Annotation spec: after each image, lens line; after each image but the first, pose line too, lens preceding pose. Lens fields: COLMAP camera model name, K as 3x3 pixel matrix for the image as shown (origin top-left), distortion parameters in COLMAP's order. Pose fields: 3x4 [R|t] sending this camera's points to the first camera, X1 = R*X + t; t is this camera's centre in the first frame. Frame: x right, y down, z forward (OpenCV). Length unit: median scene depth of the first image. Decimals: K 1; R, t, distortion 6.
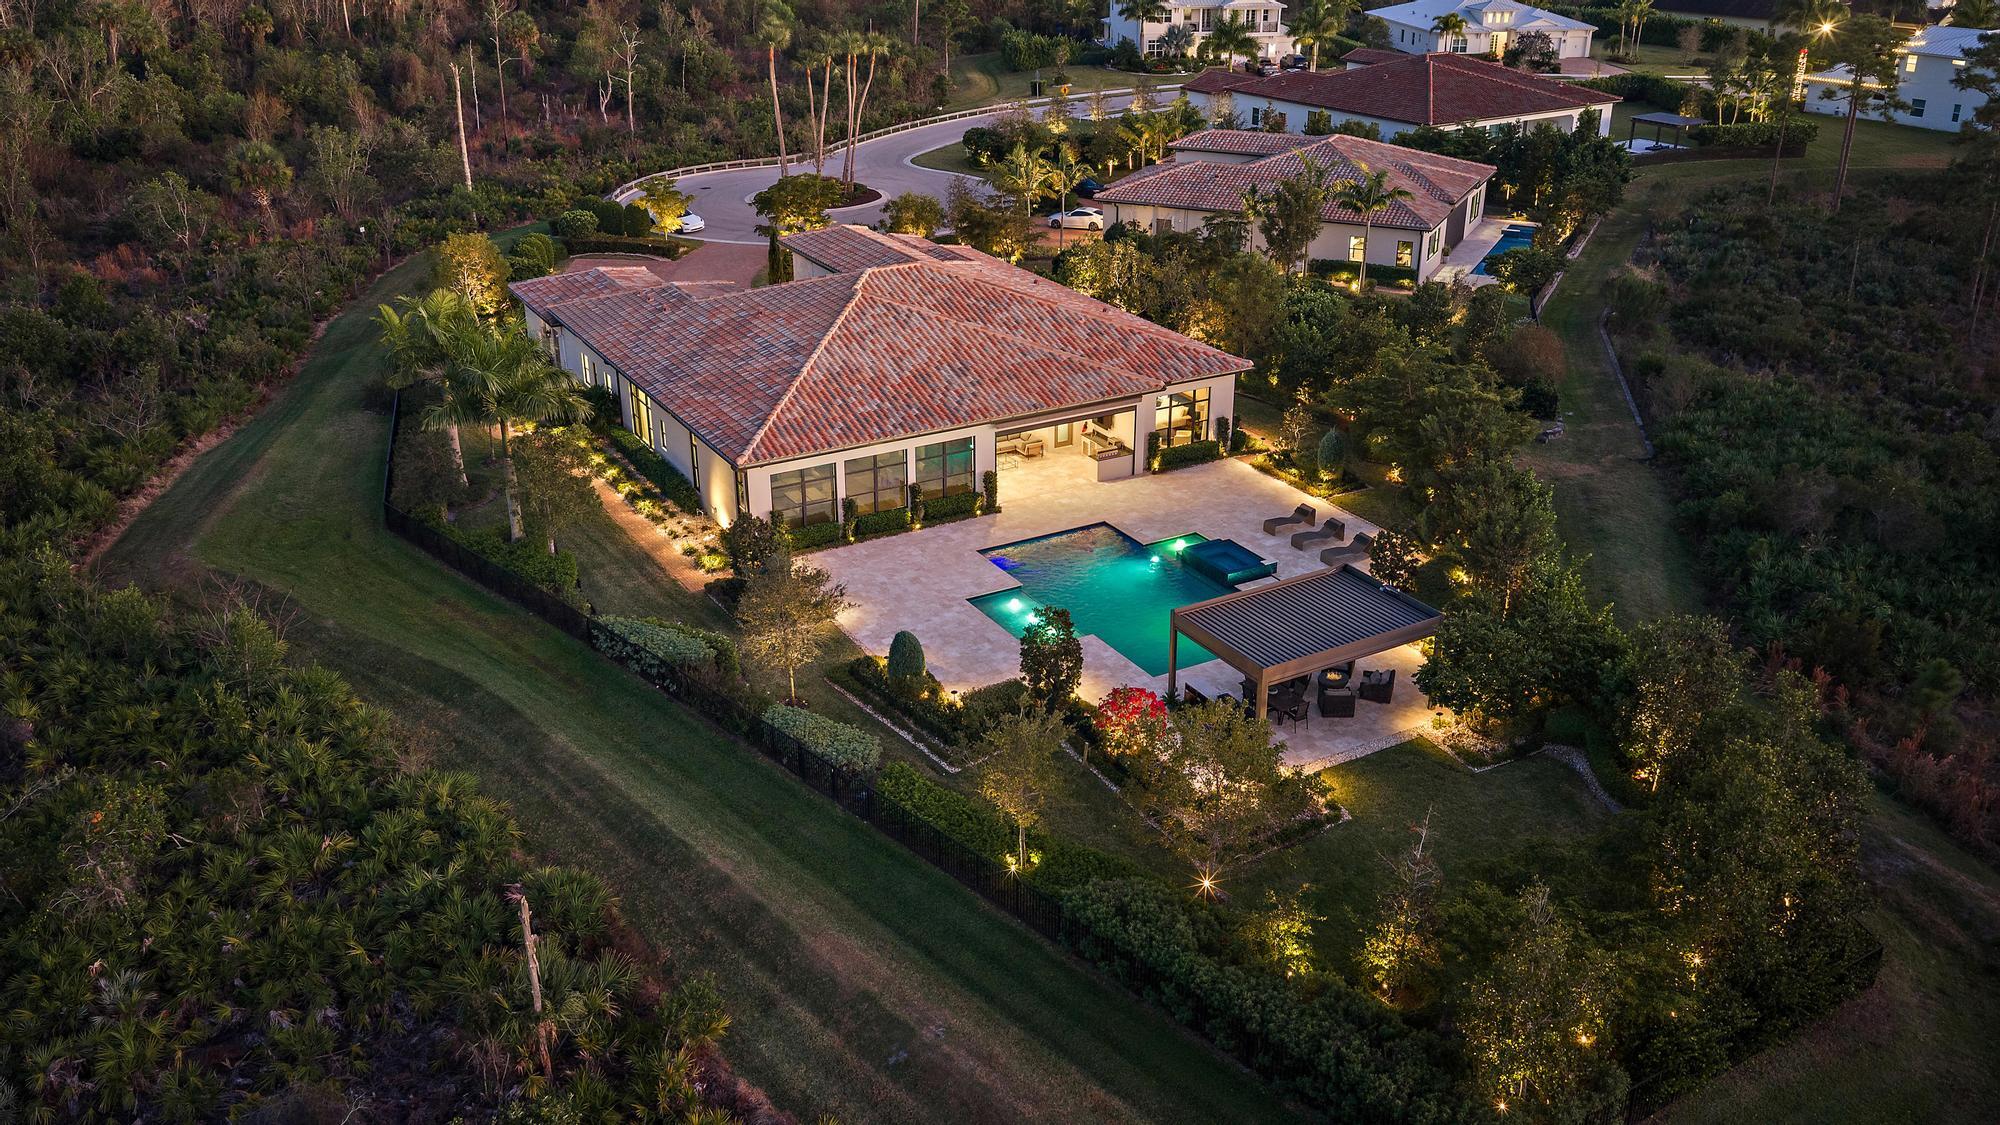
lens RADIAL K [[1653.5, 0, 1000.0], [0, 1653.5, 562.5], [0, 0, 1]] dist [0.012998, -0.006958]
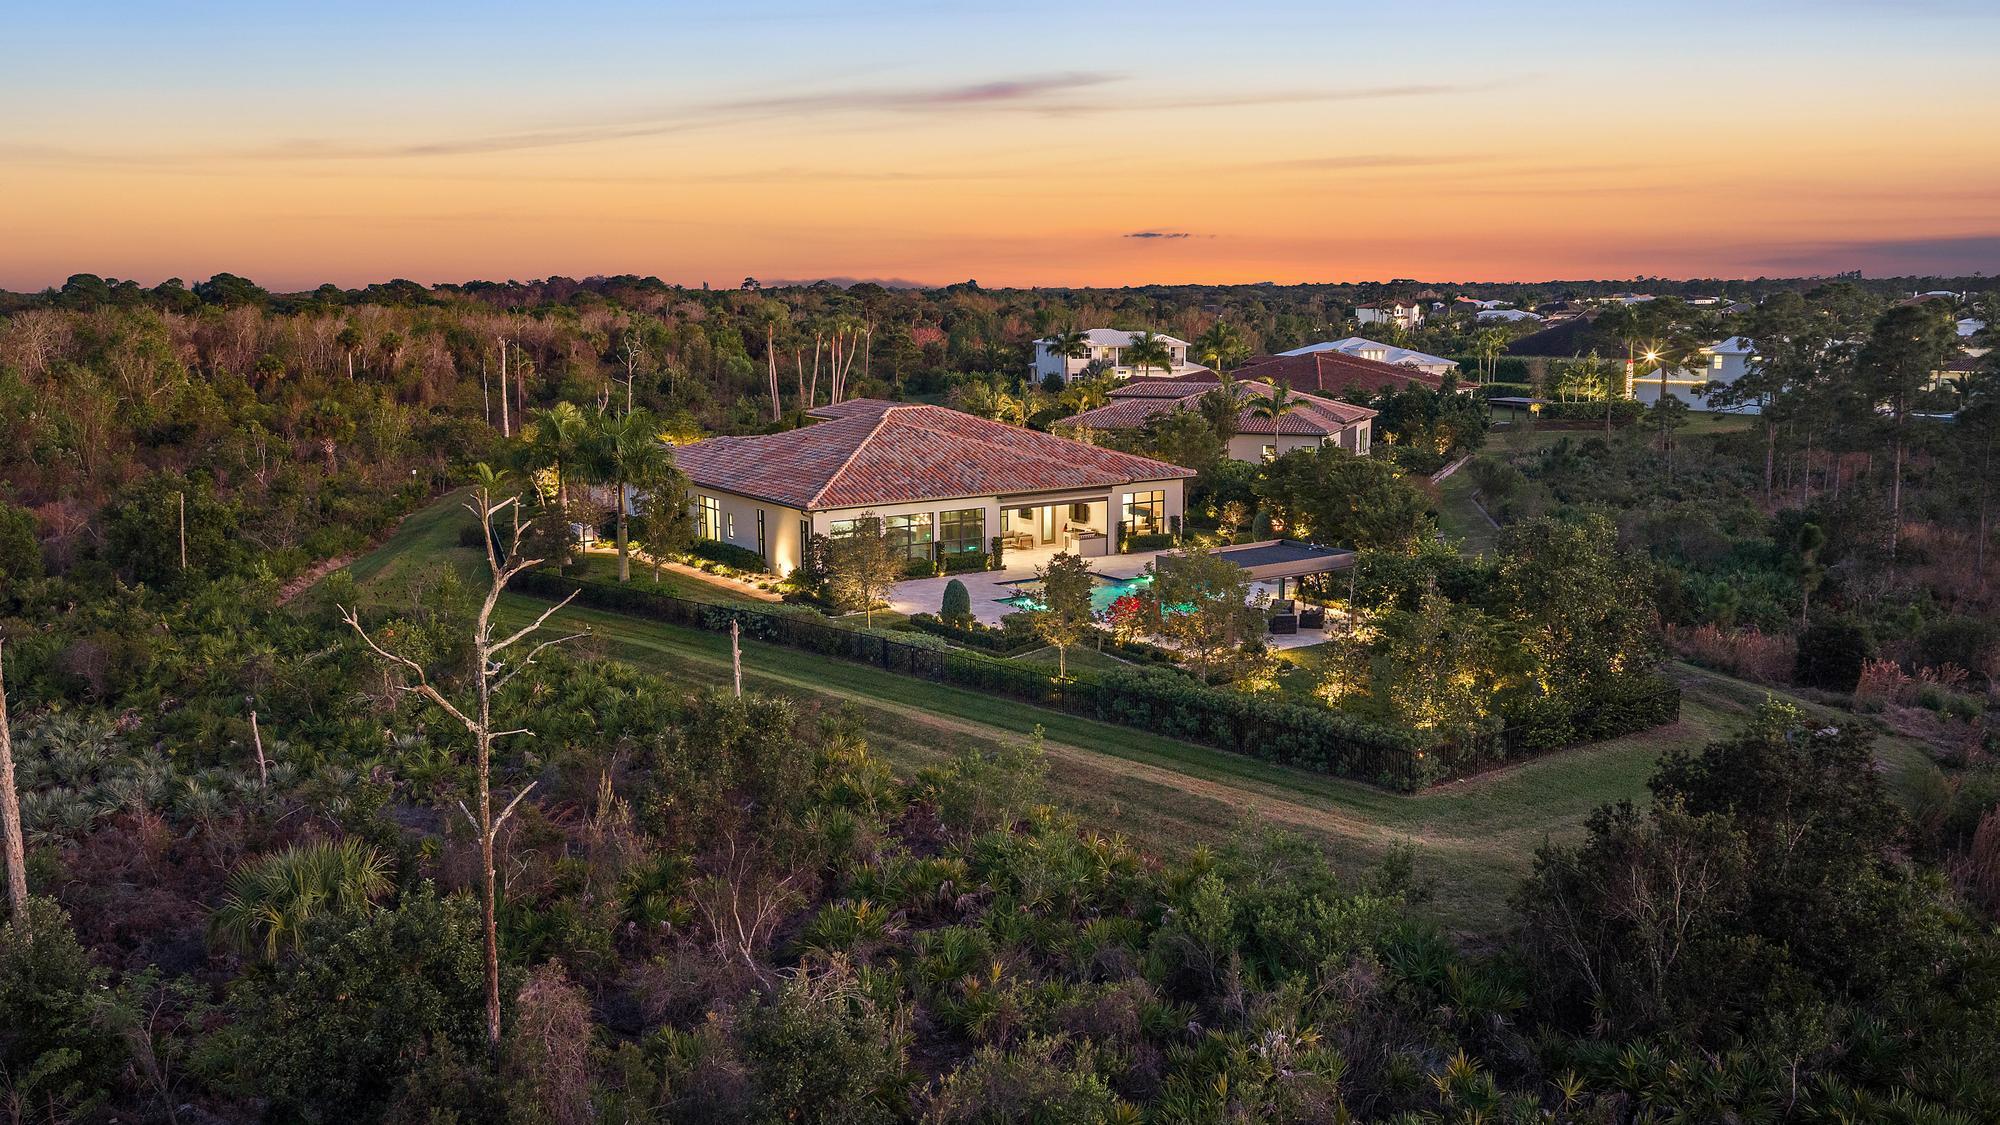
lens RADIAL K [[1673.2, 0, 1000.0], [0, 1673.2, 562.5], [0, 0, 1]] dist [0.024735, -0.002764]
pose [[0.998345, -0.015134, 0.055474, -0.070534], [0.028643, 0.967422, -0.251544, 0.268776], [-0.049860, 0.252717, 0.966255, -0.217188]]
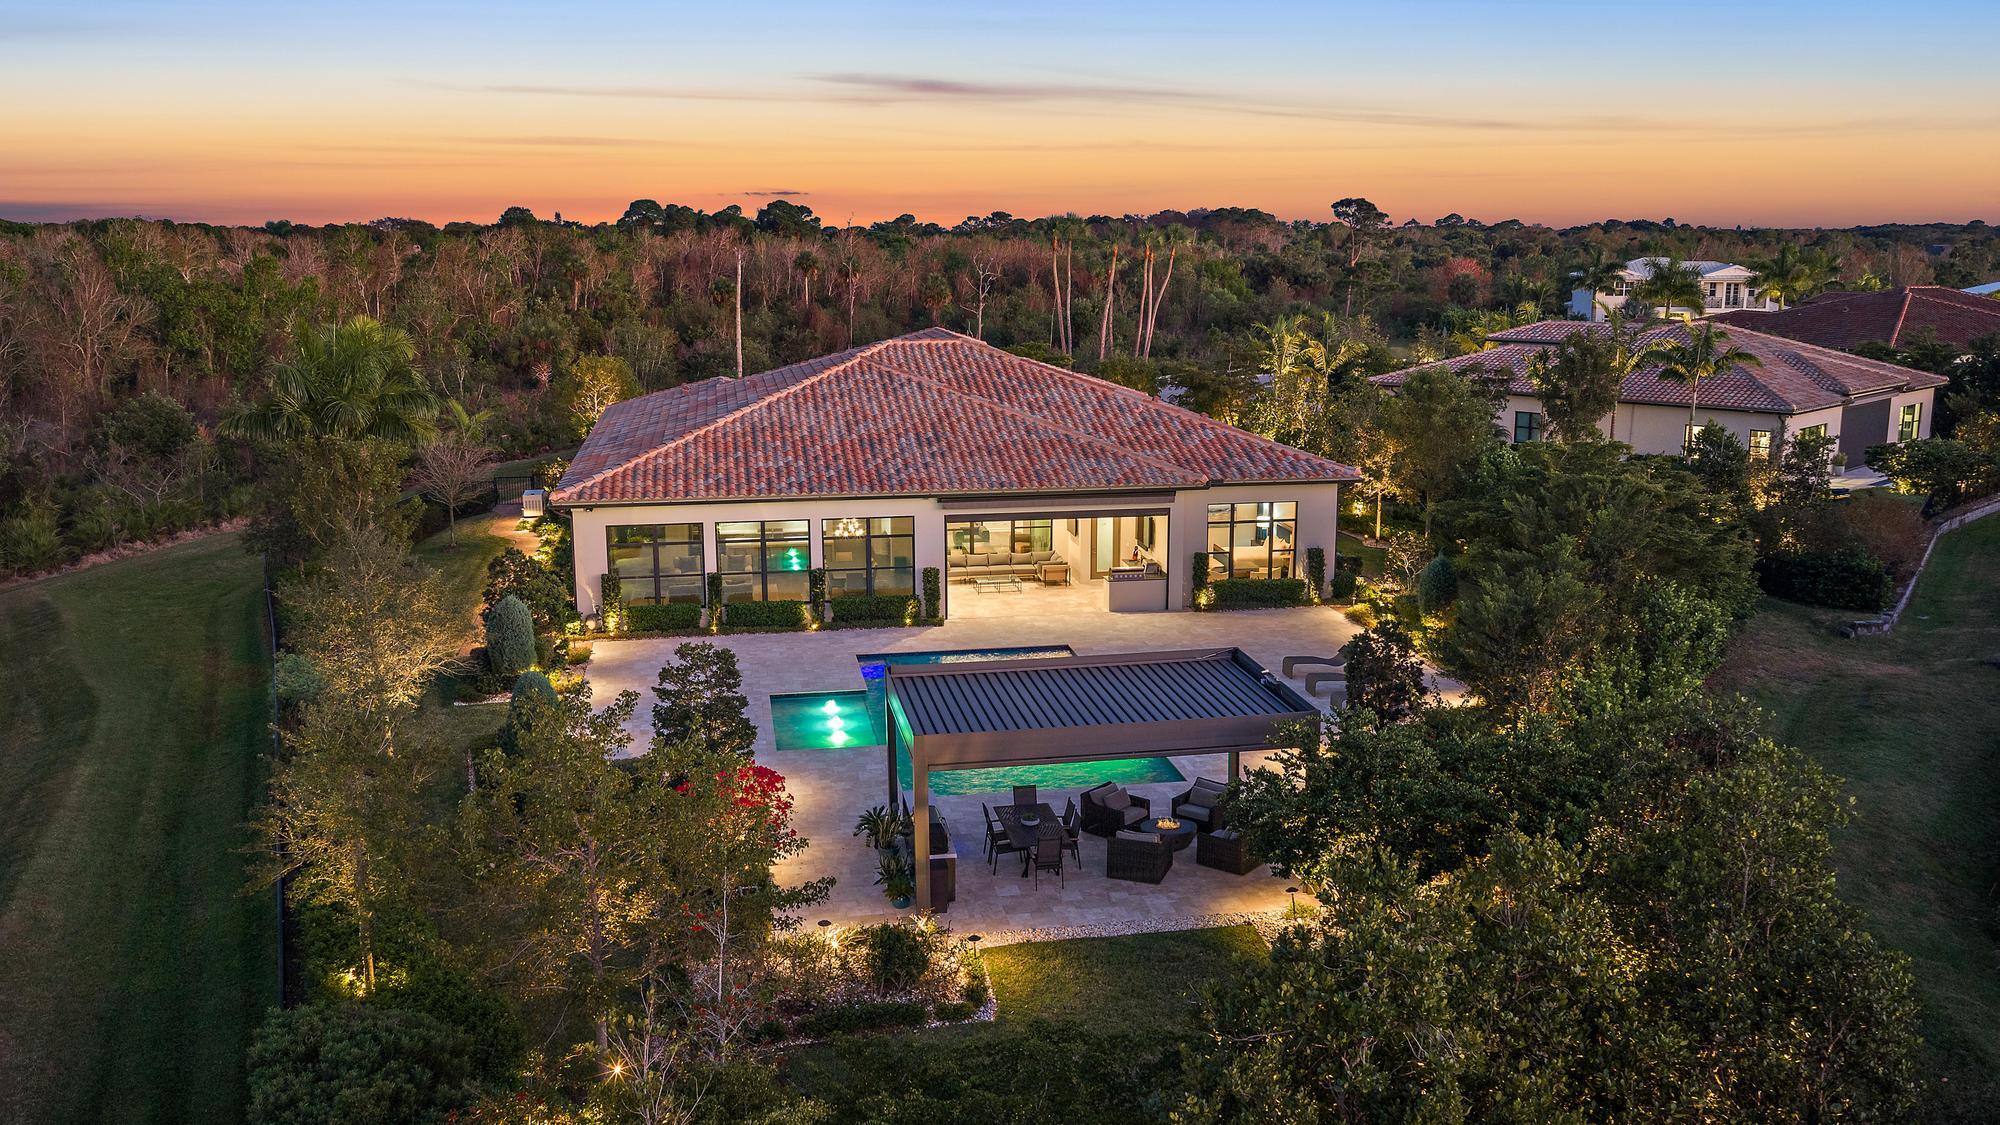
lens RADIAL K [[1653.5, 0, 1000.0], [0, 1653.5, 562.5], [0, 0, 1]] dist [0.012998, -0.006958]
pose [[0.939286, 0.064611, -0.336998, 0.252118], [-0.136818, 0.971185, -0.195142, 0.075958], [0.314679, 0.229402, 0.921060, 0.317604]]
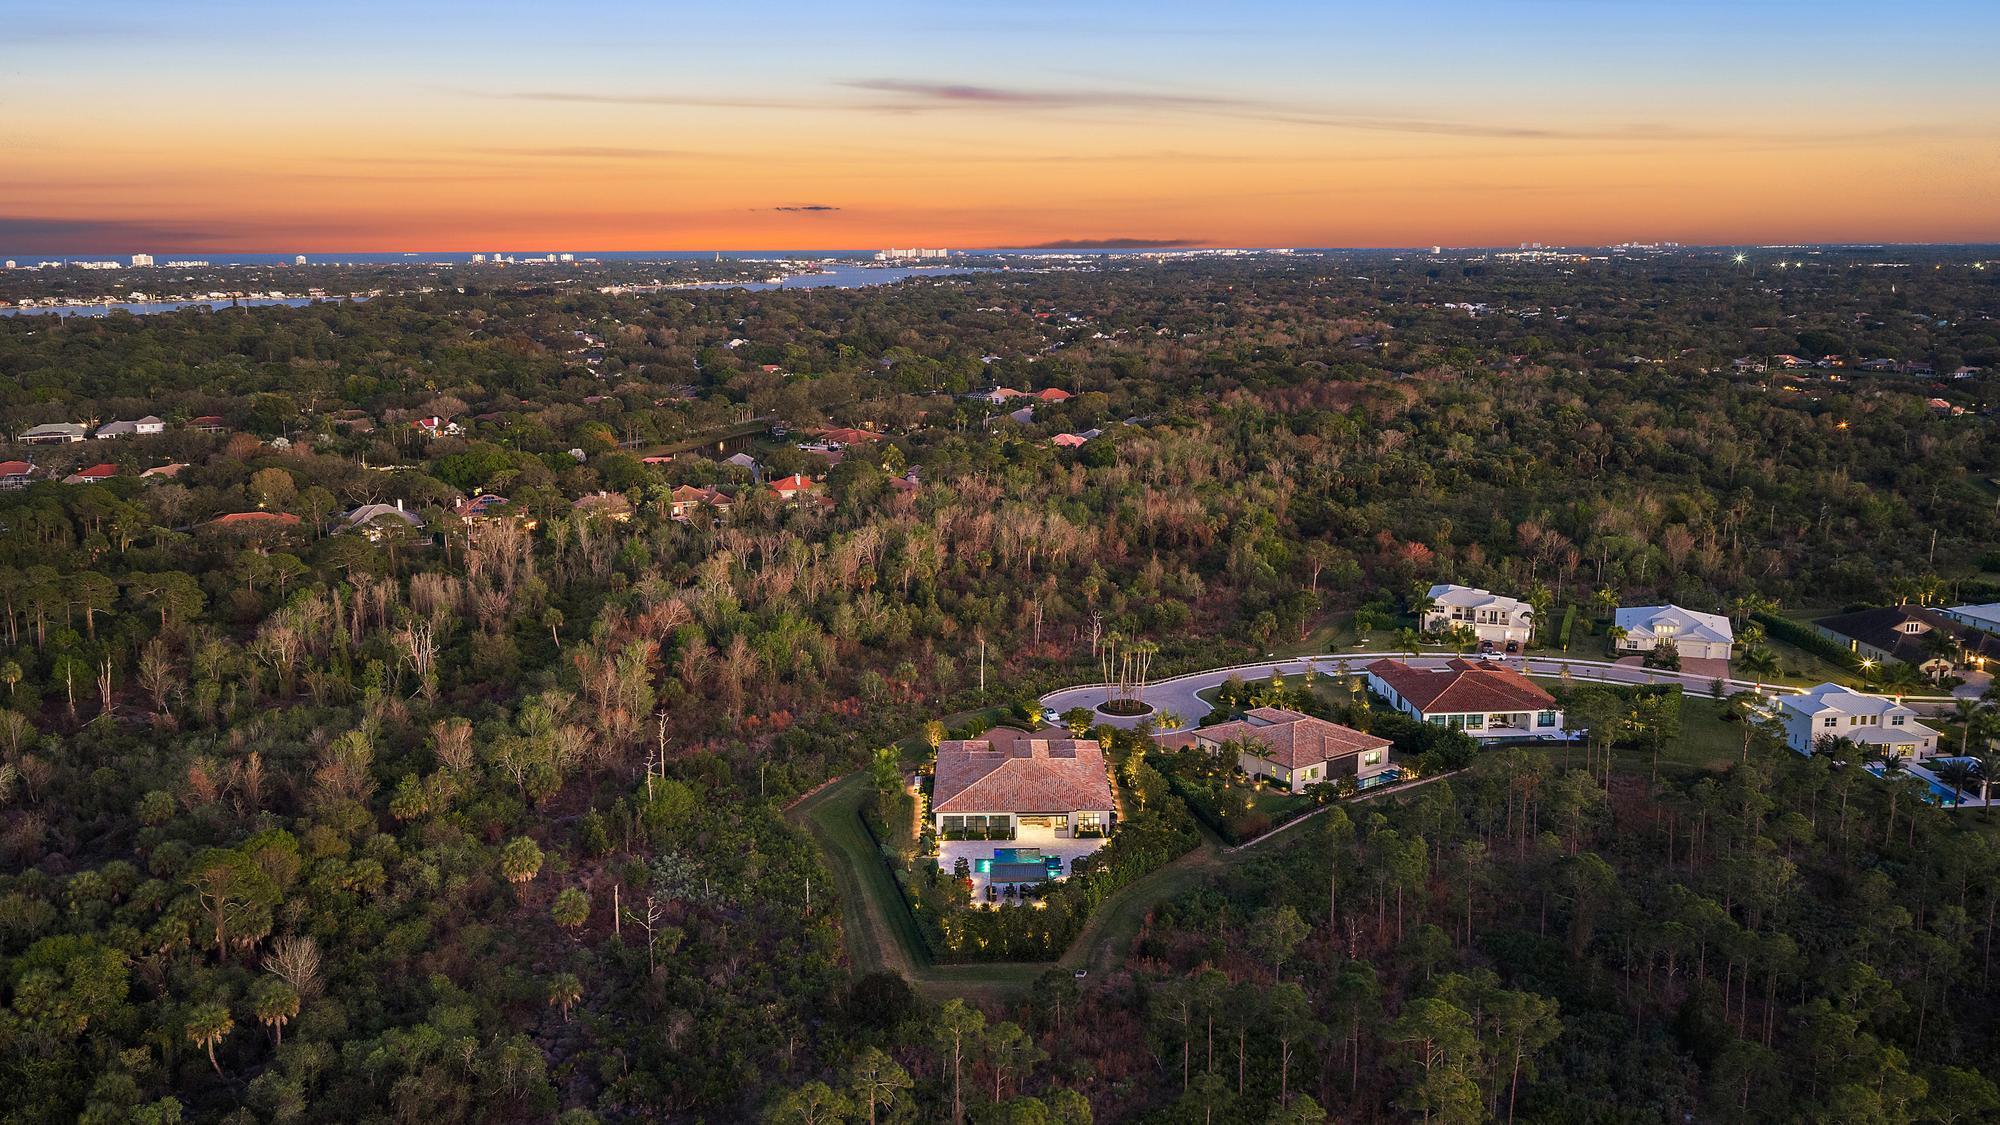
lens RADIAL K [[1653.5, 0, 1000.0], [0, 1653.5, 562.5], [0, 0, 1]] dist [0.012998, -0.006958]
pose [[0.869821, 0.087132, -0.485613, 1.432128], [-0.191207, 0.966891, -0.169000, -0.002177], [0.454809, 0.239852, 0.857683, -1.842609]]
